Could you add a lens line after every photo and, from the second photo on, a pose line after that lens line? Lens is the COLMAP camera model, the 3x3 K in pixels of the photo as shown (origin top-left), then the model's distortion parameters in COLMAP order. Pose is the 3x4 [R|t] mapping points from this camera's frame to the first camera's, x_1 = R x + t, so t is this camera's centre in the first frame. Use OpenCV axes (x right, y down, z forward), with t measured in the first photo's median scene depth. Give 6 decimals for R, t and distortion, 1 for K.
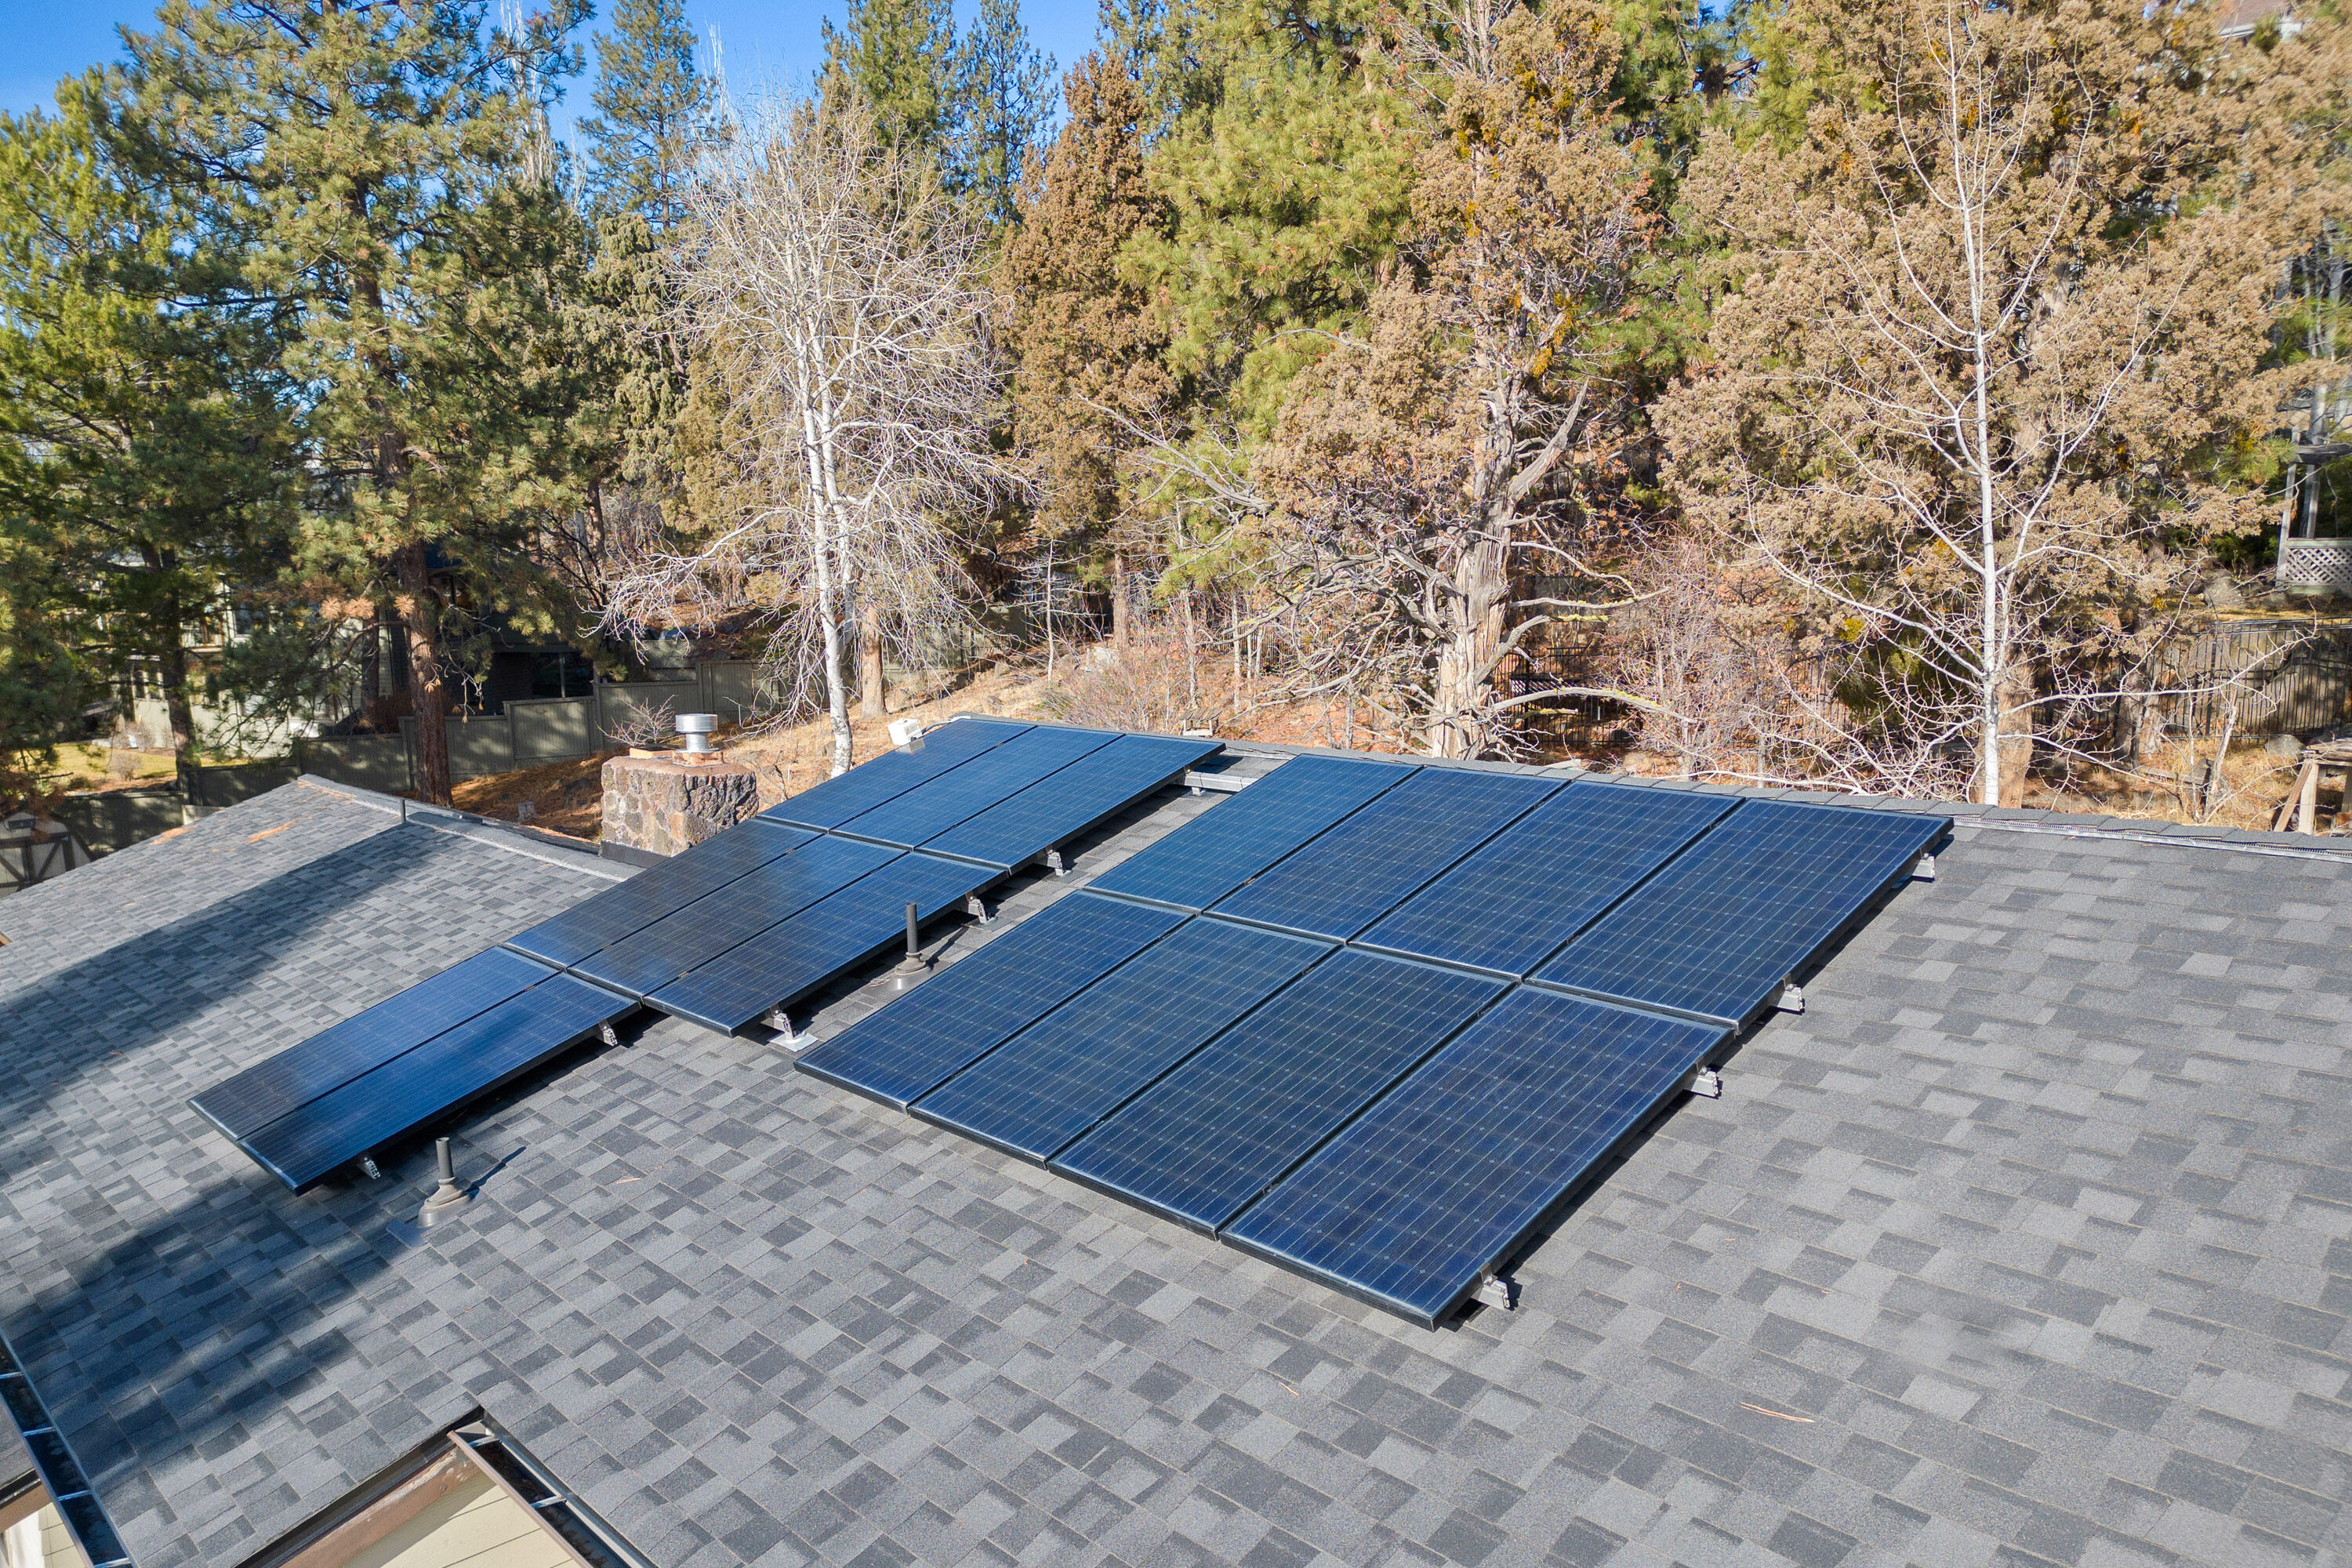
lens RADIAL K [[1693.3, 0, 1192.8], [0, 1693.3, 807.9], [0, 0, 1]] dist [0.035831, -0.000026]
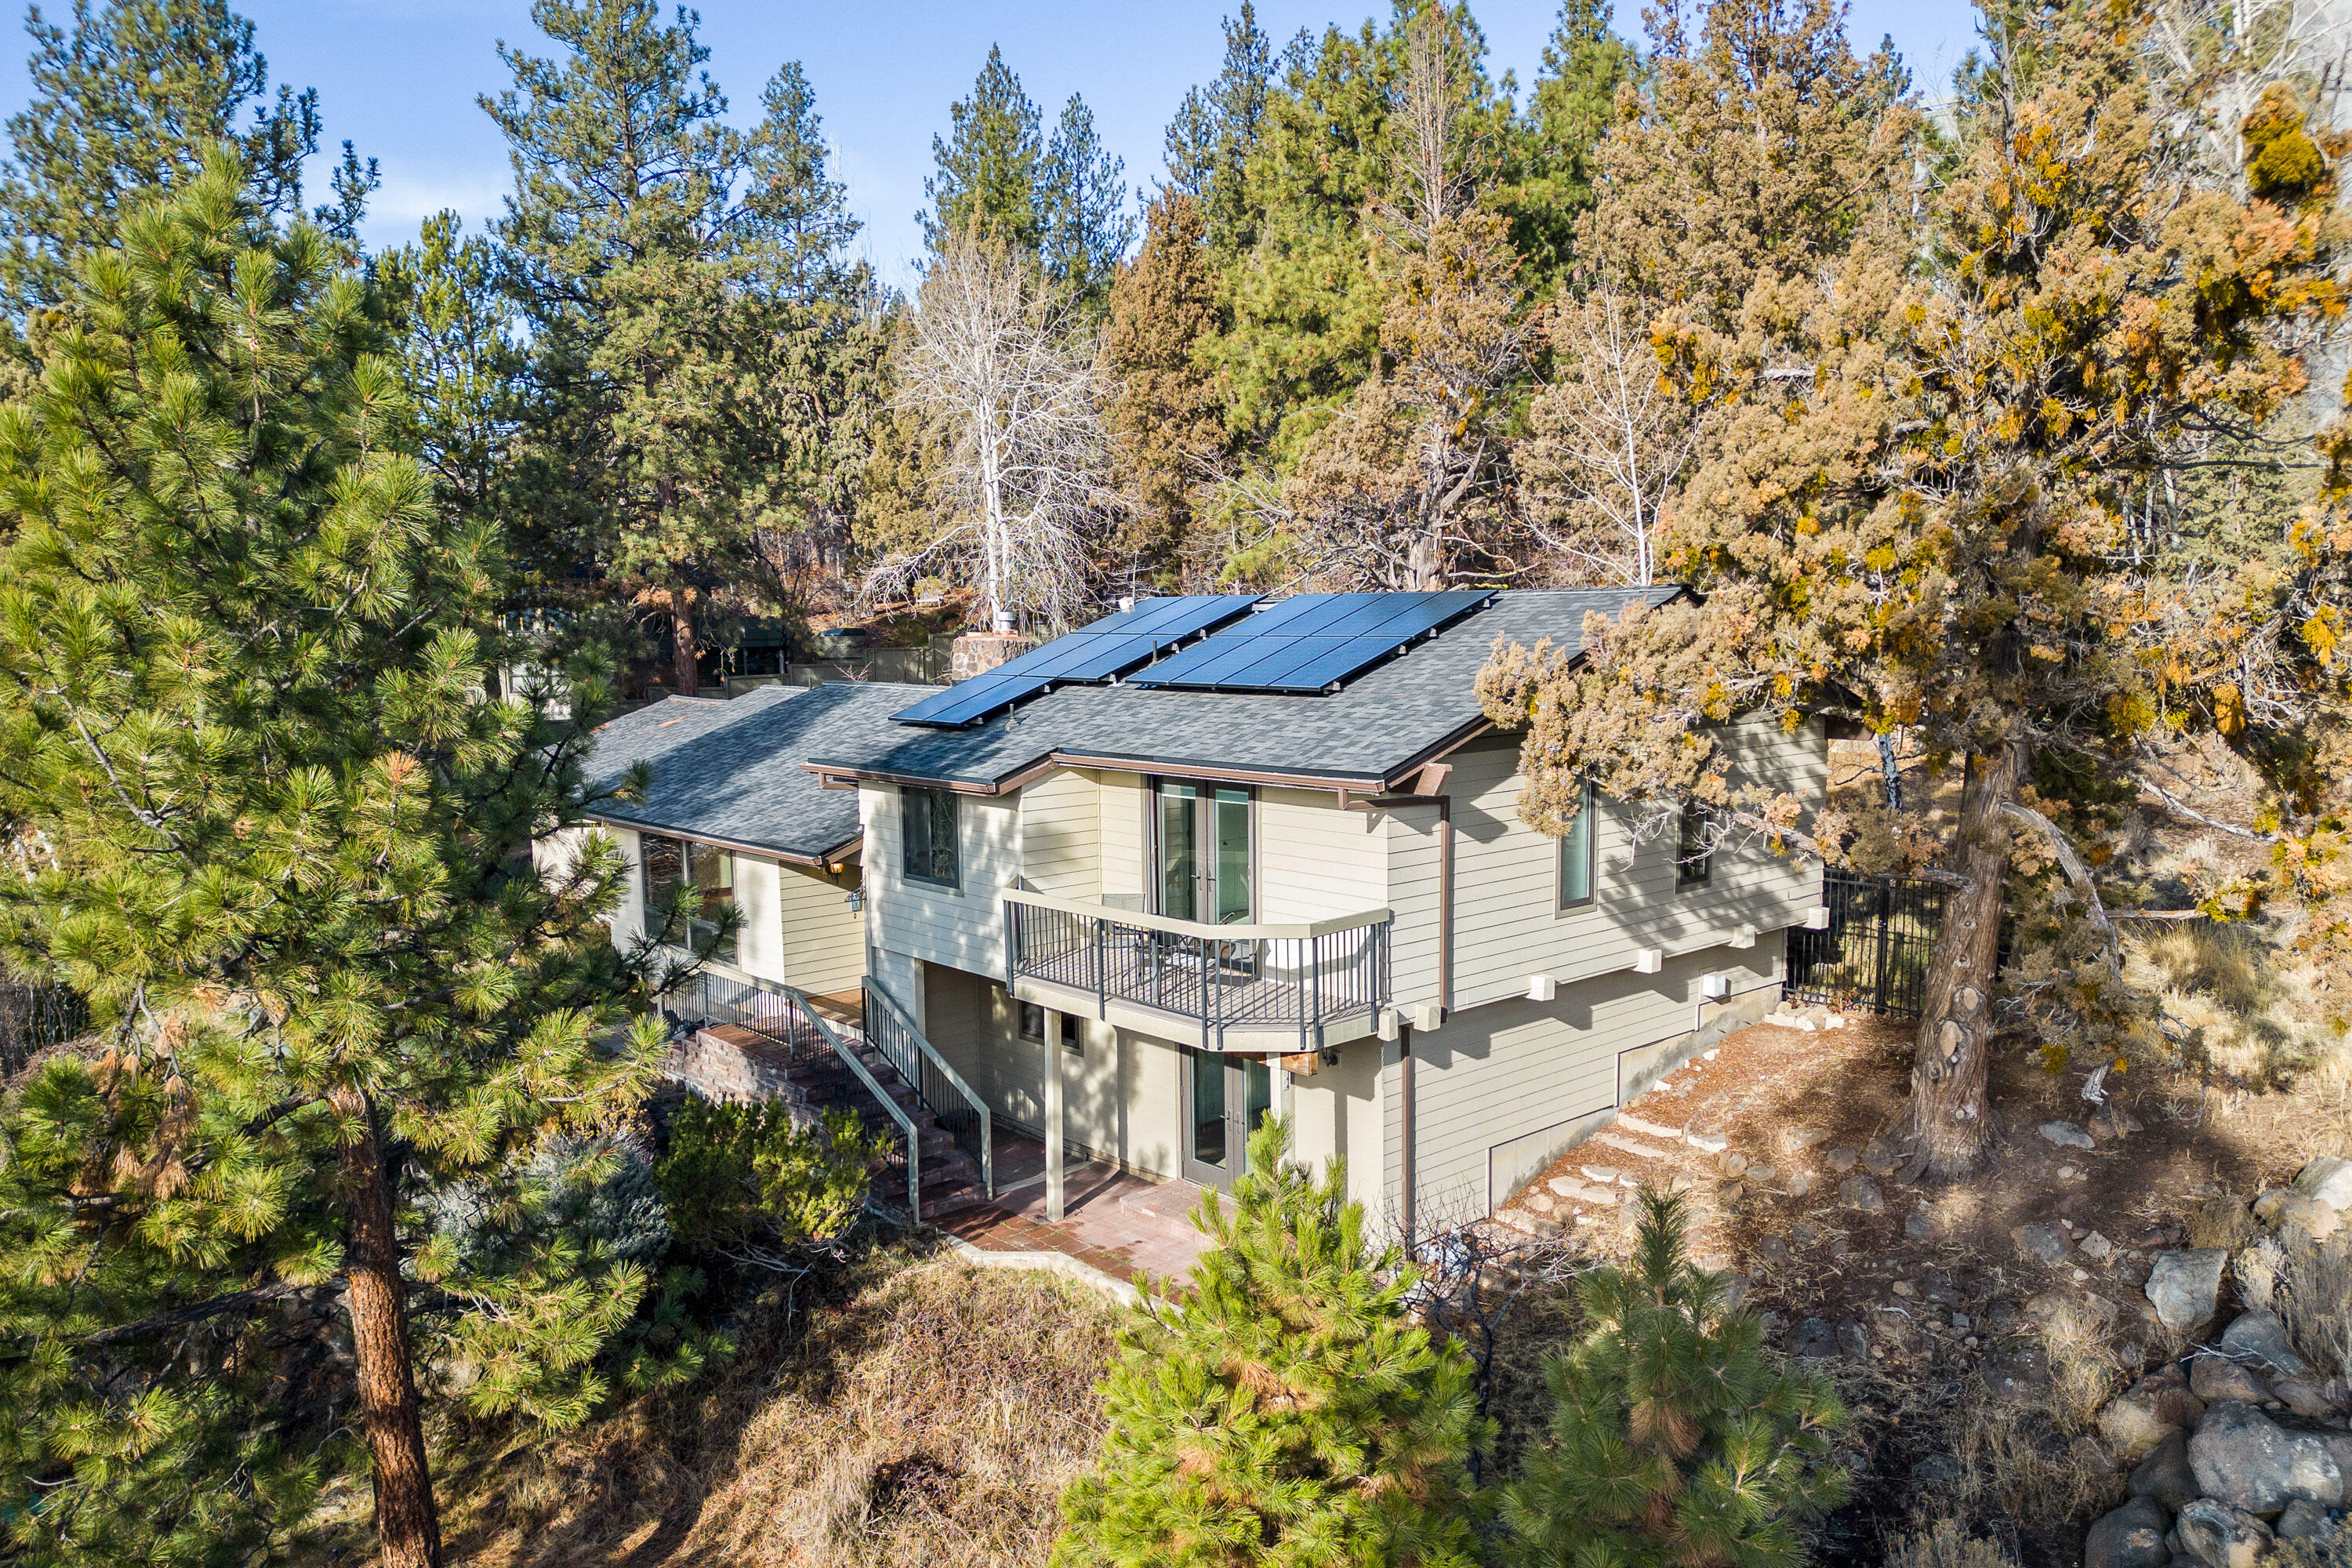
lens RADIAL K [[1637.7, 0, 1176.0], [0, 1637.7, 784.0], [0, 0, 1]] dist [0.065865, -0.002115]
pose [[0.999395, 0.001801, -0.034738, -0.008426], [-0.002891, 0.999504, -0.031352, 0.081380], [0.034664, 0.031433, 0.998905, -0.360290]]
